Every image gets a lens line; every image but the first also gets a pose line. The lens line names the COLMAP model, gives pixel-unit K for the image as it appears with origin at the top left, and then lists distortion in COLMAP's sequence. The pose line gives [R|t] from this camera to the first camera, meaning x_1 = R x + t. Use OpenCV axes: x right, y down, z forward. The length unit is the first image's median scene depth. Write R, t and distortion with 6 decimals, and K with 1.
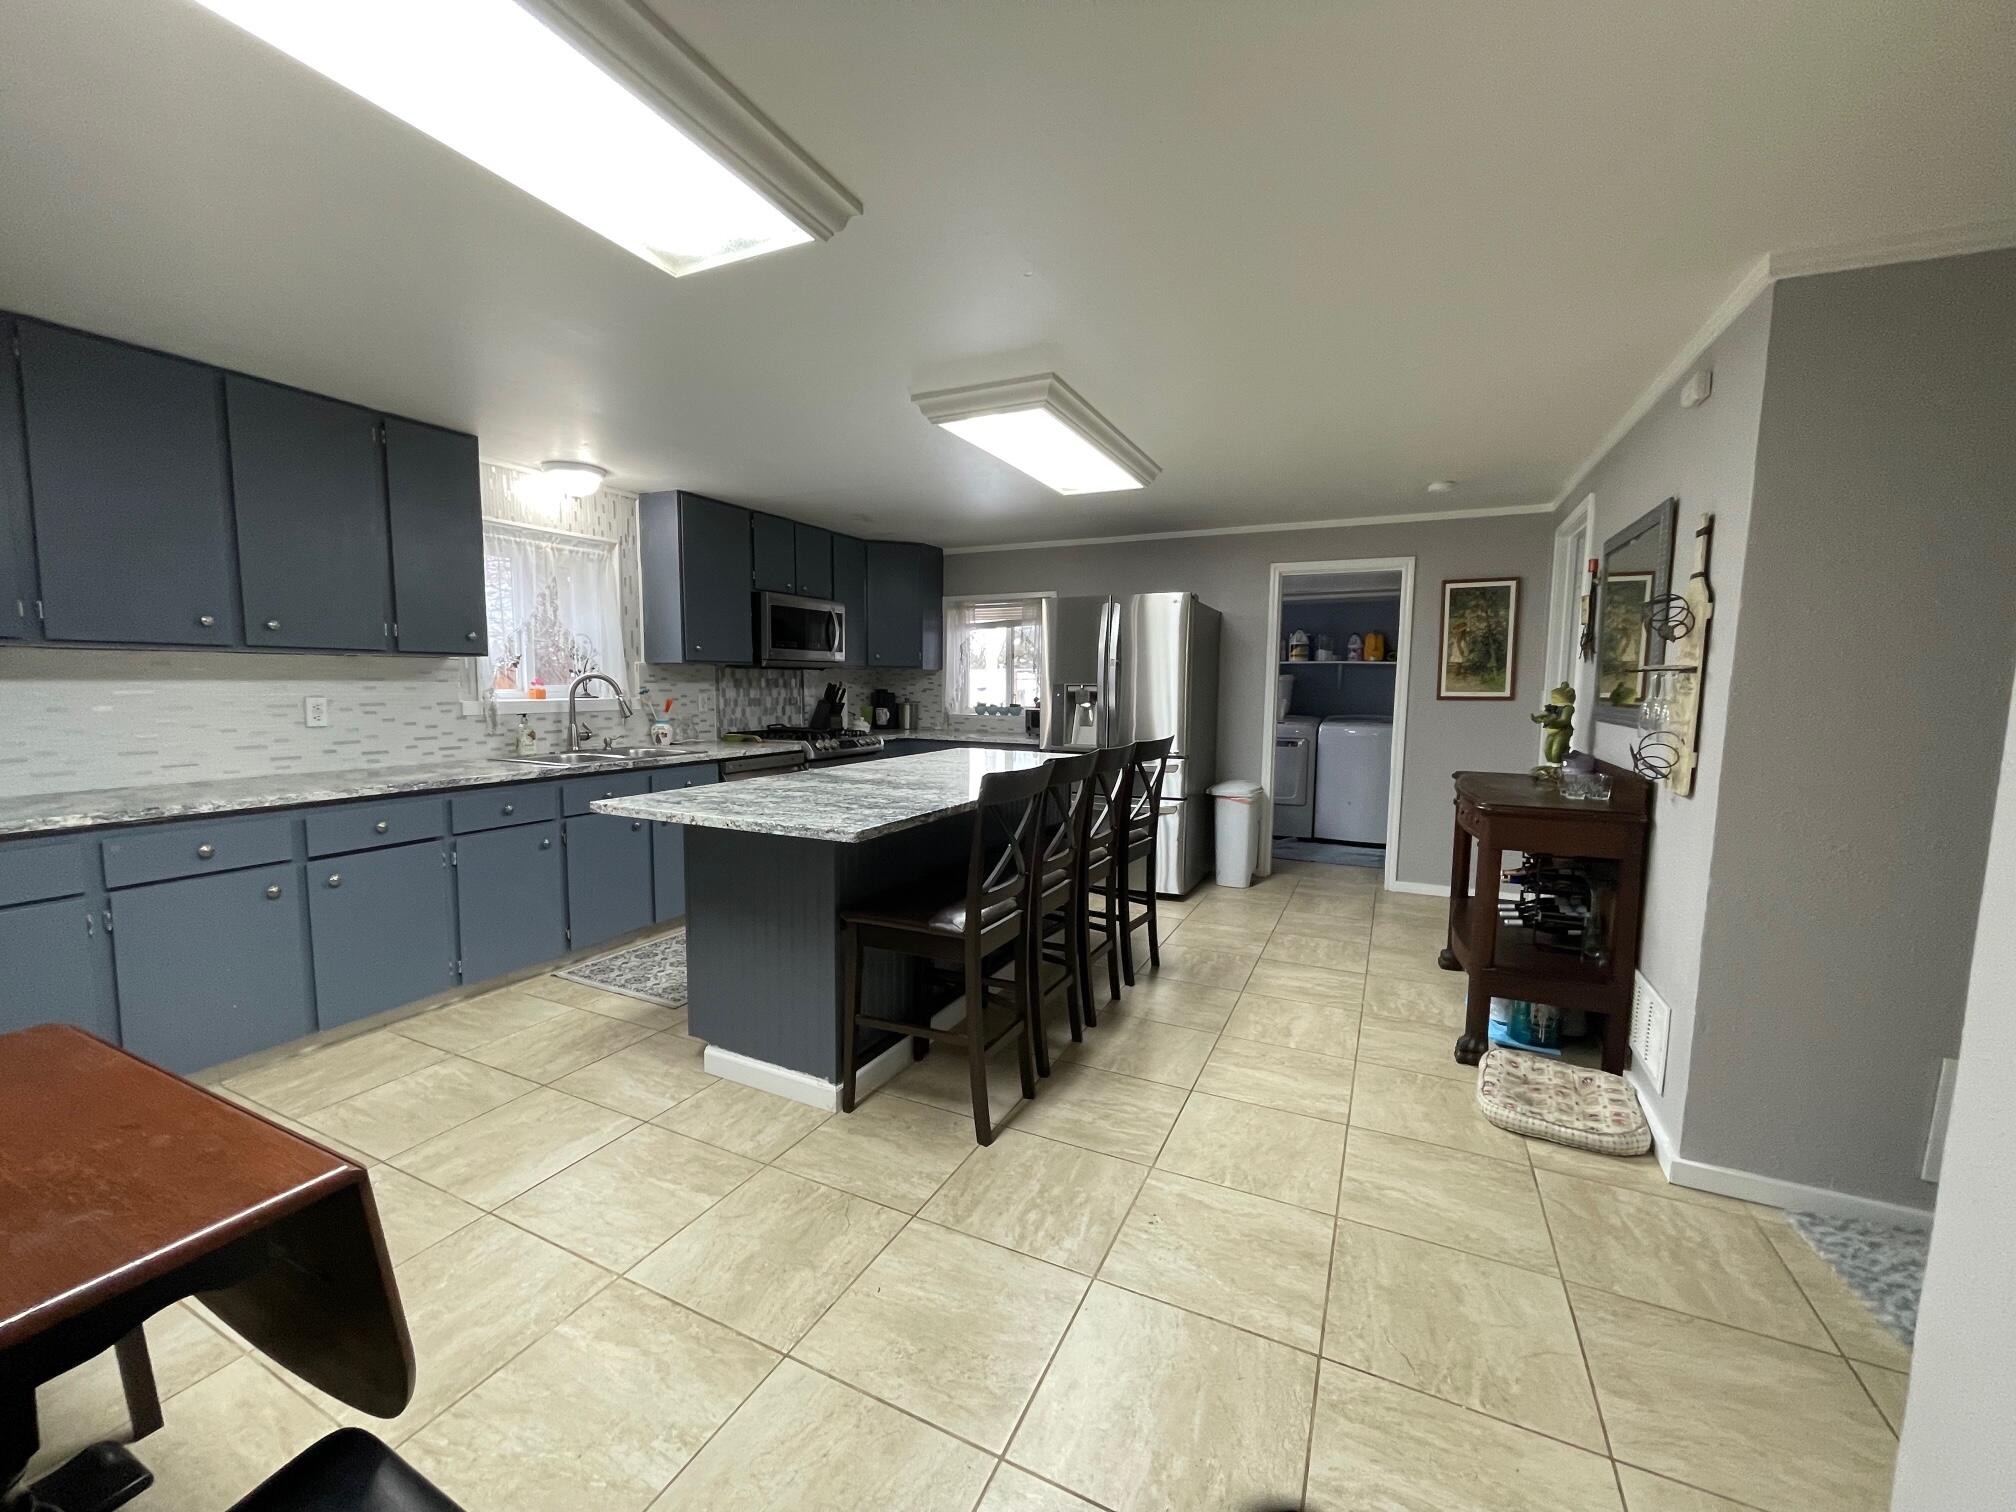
lens RADIAL K [[811.7, 0, 991.1], [0, 811.7, 764.0], [0, 0, 1]] dist [-0.002336, 0.001458]
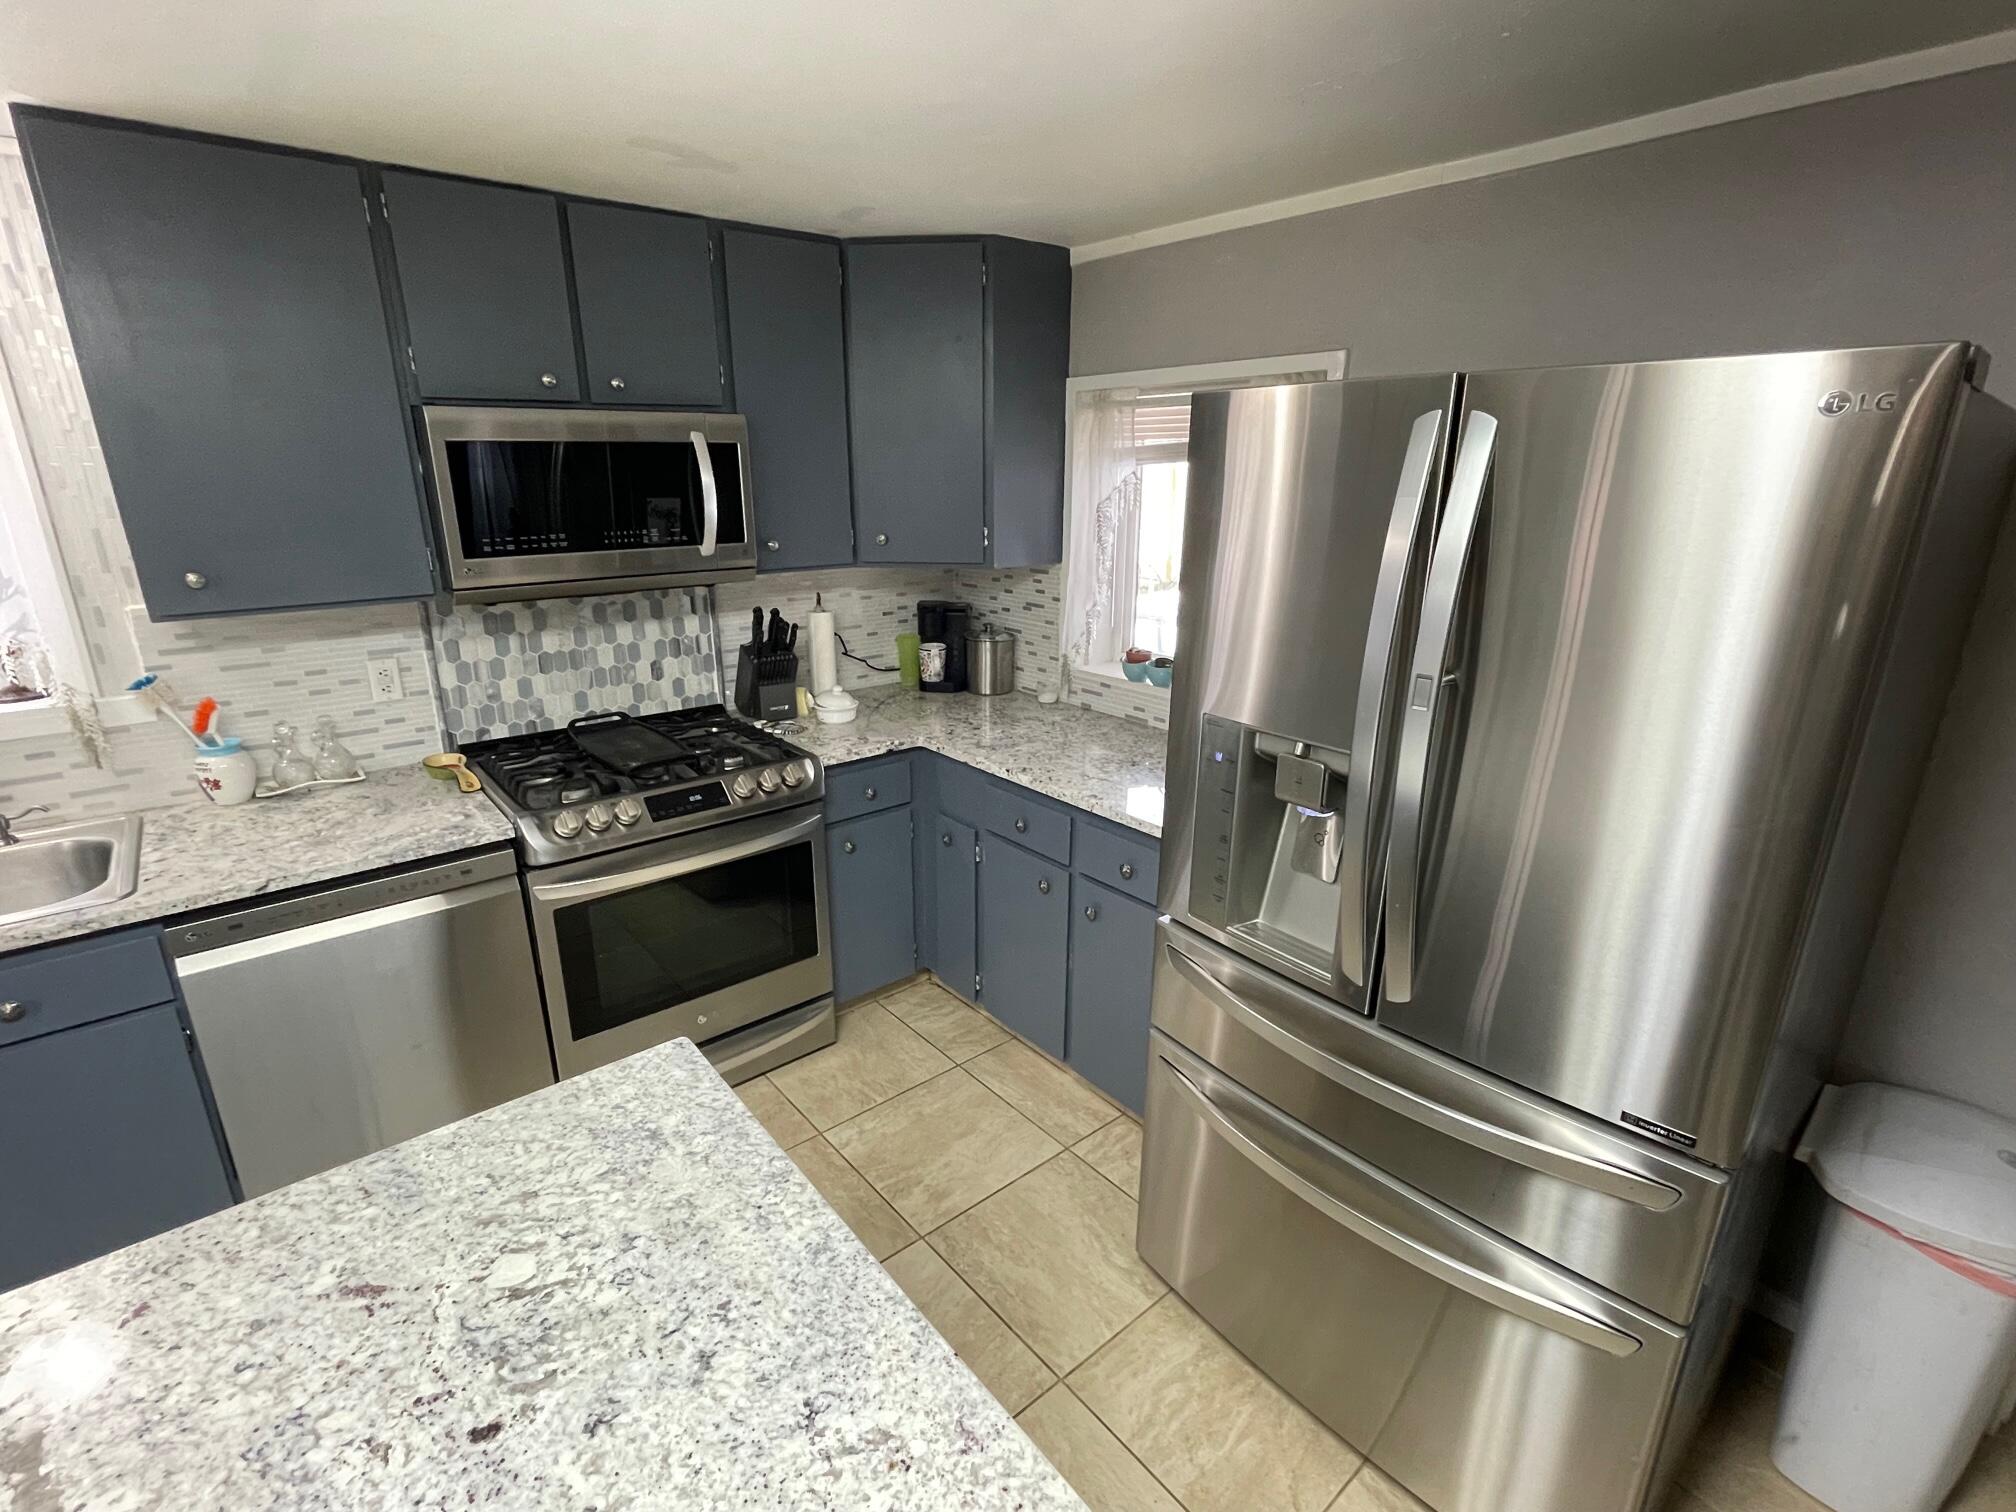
lens RADIAL K [[930.9, 0, 999.0], [0, 930.9, 760.8], [0, 0, 1]] dist [-0.006233, 0.000742]
pose [[0.913505, 0.117360, -0.389533, 0.144692], [-0.033220, 0.975808, 0.216091, -0.155632], [0.405470, -0.184460, 0.895304, 0.700884]]
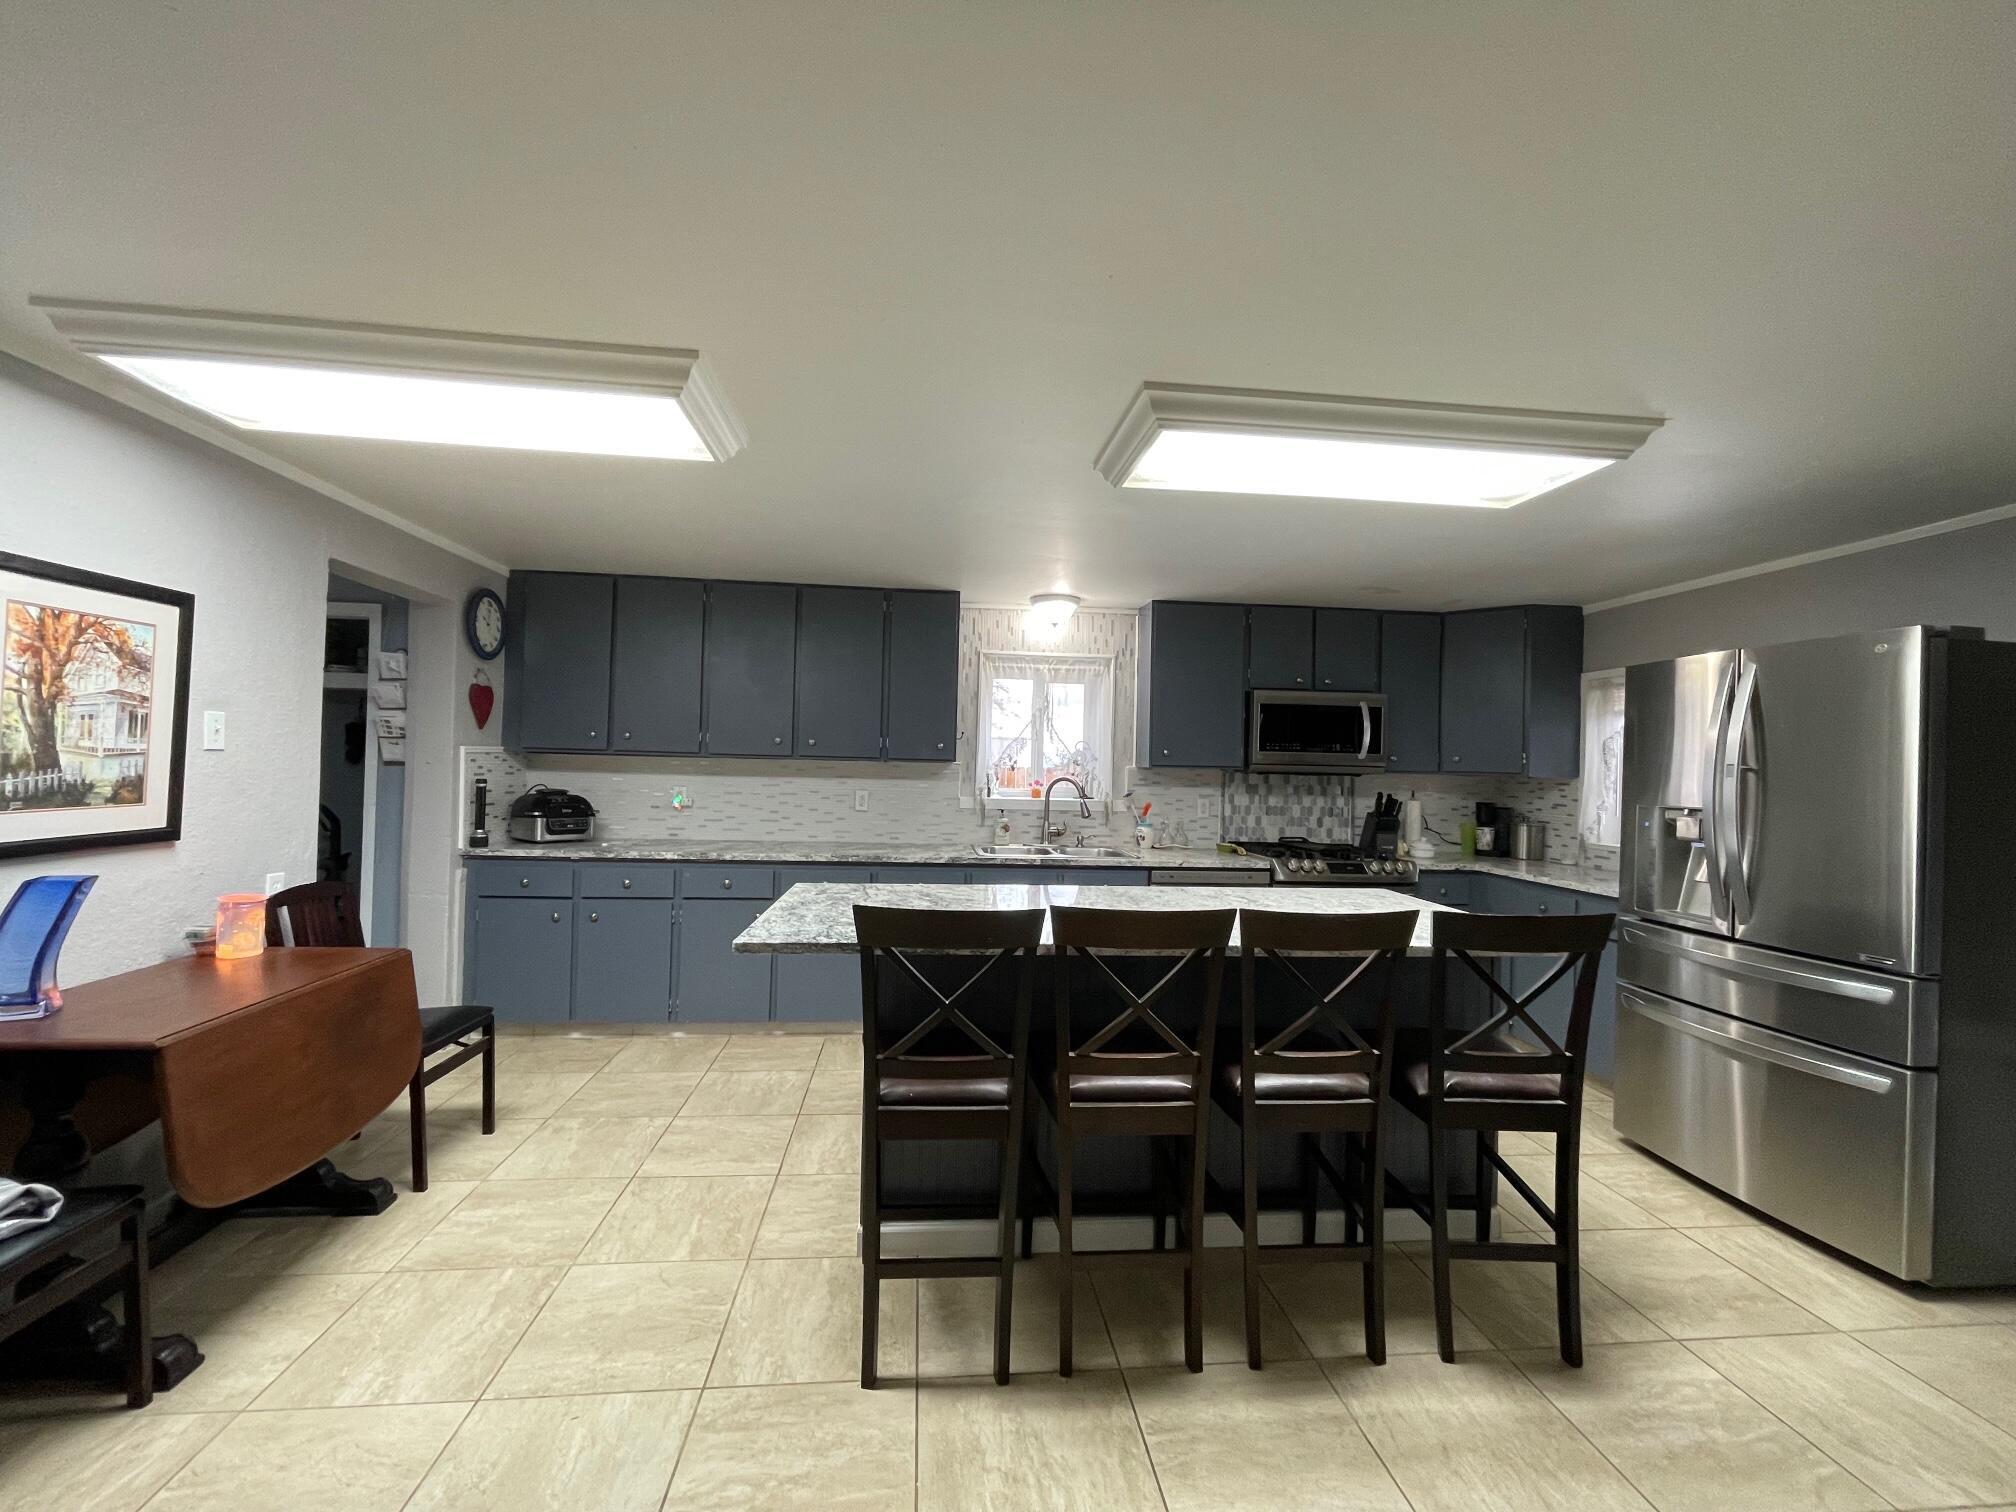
lens RADIAL K [[811.7, 0, 1011.2], [0, 811.7, 757.3], [0, 0, 1]] dist [-0.002336, 0.001458]
pose [[0.533264, -0.006499, -0.845924, 0.347951], [-0.105527, 0.991649, -0.074142, -0.041094], [0.839341, 0.128805, 0.528125, 0.299522]]
